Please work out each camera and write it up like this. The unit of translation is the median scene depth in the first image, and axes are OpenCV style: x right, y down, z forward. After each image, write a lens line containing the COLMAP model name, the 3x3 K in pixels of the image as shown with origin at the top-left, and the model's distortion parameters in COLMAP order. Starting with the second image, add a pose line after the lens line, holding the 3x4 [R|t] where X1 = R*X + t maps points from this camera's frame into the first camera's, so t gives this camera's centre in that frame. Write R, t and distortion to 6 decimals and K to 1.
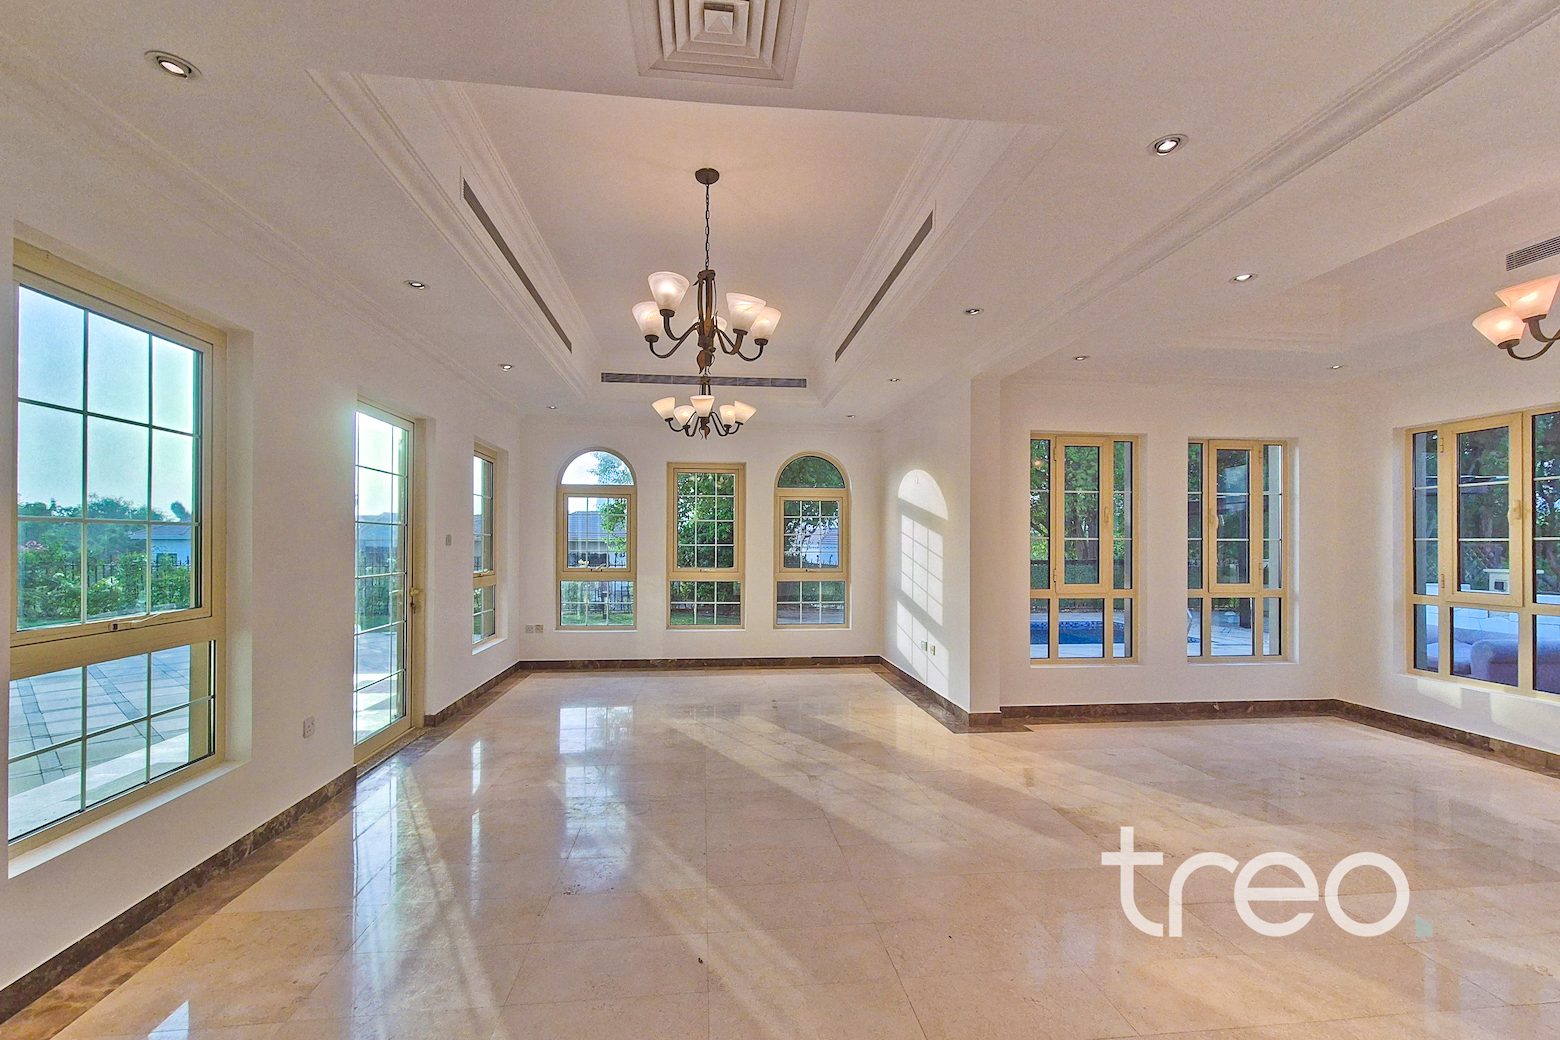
lens RADIAL K [[655.0, 0, 762.3], [0, 655.0, 544.6], [0, 0, 1]] dist [-0.000801, -0.000036]
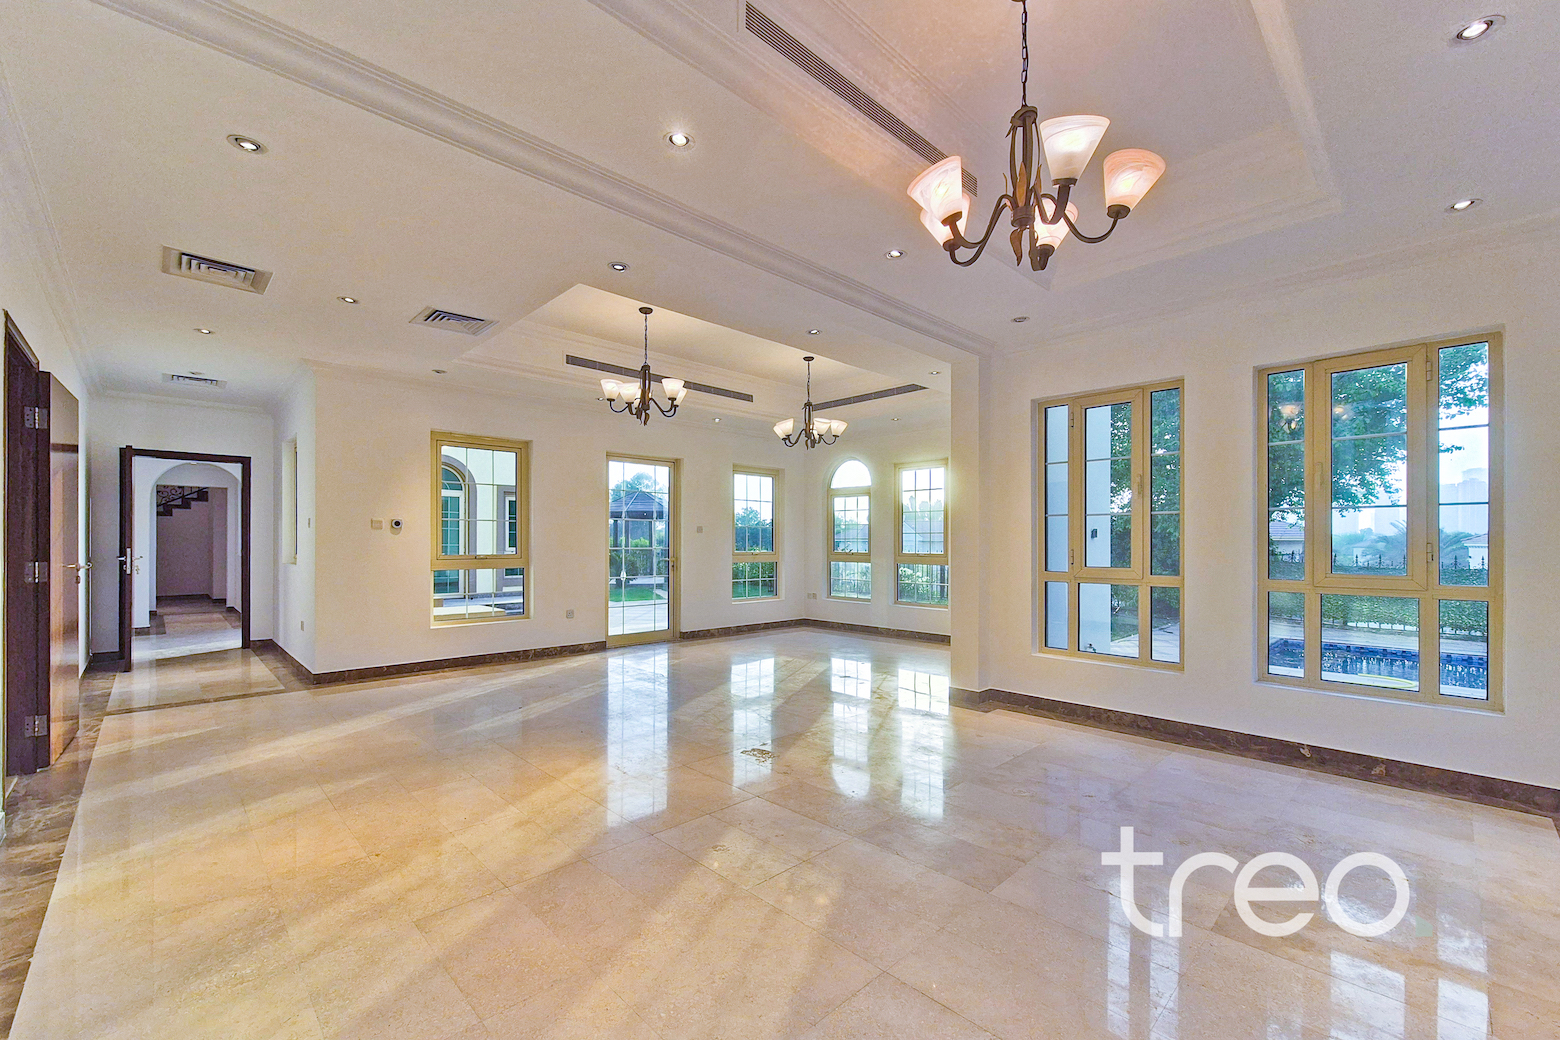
lens RADIAL K [[655.0, 0, 762.3], [0, 655.0, 544.6], [0, 0, 1]] dist [-0.000801, -0.000036]
pose [[0.598558, 0.000001, -0.801079, 0.946881], [-0.002896, 0.999993, -0.002163, 0.034832], [0.801074, 0.003615, 0.598554, 0.137022]]
